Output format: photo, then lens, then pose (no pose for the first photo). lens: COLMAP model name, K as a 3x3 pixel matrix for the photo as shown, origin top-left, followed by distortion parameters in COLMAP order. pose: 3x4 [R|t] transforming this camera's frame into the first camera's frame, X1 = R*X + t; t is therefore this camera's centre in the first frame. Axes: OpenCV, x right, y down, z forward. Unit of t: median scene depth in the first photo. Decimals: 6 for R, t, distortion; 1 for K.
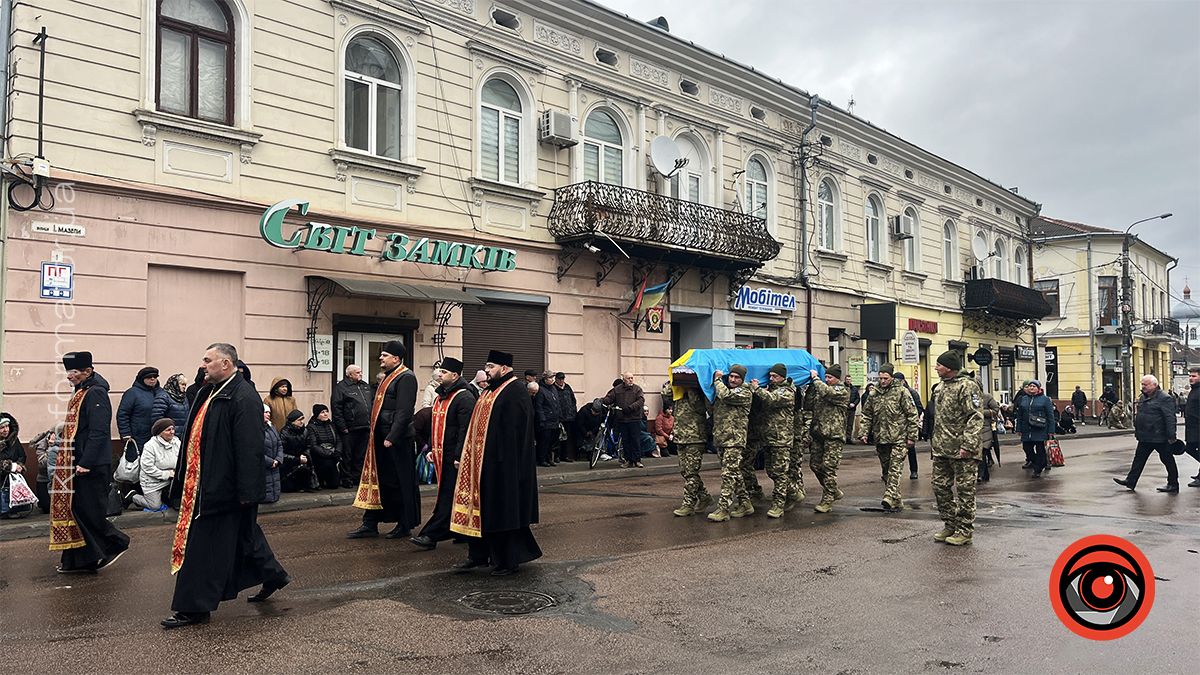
lens RADIAL K [[872.8, 0, 600.0], [0, 872.8, 337.5], [0, 0, 1]] dist [0.031827, -0.029681]
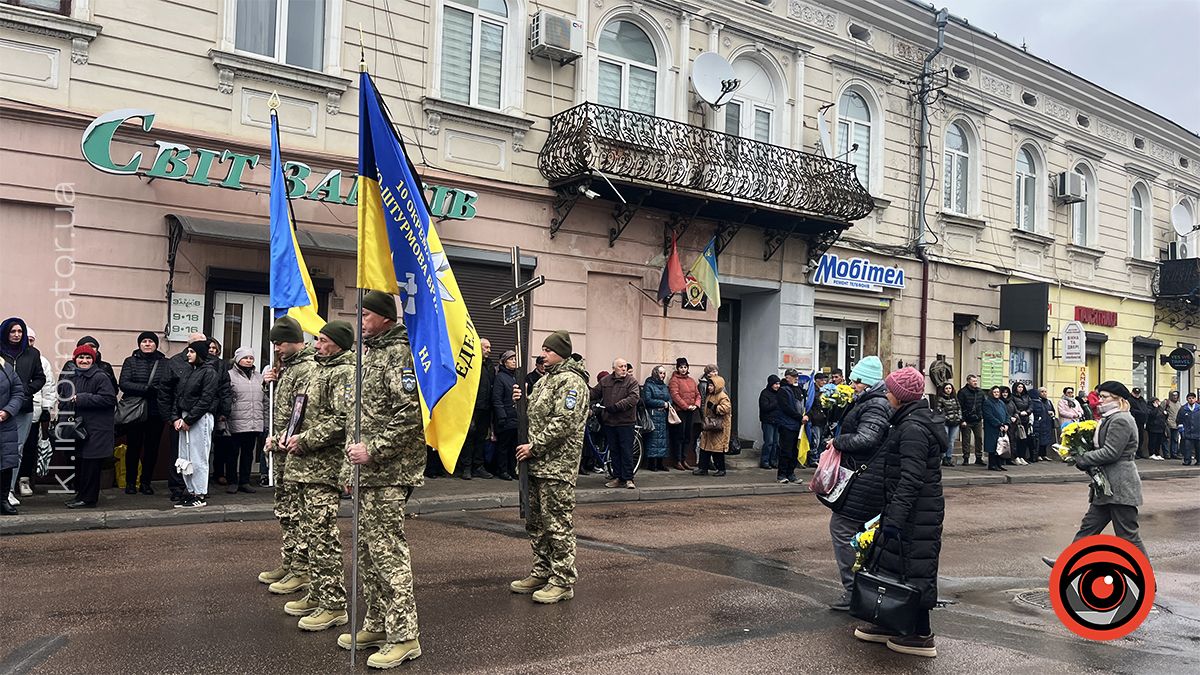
lens RADIAL K [[872.8, 0, 600.0], [0, 872.8, 337.5], [0, 0, 1]] dist [0.031827, -0.029681]
pose [[0.981653, 0.028508, -0.188530, 0.113635], [-0.026600, 0.999566, 0.012645, 0.009980], [0.188809, -0.007398, 0.981986, 0.202501]]
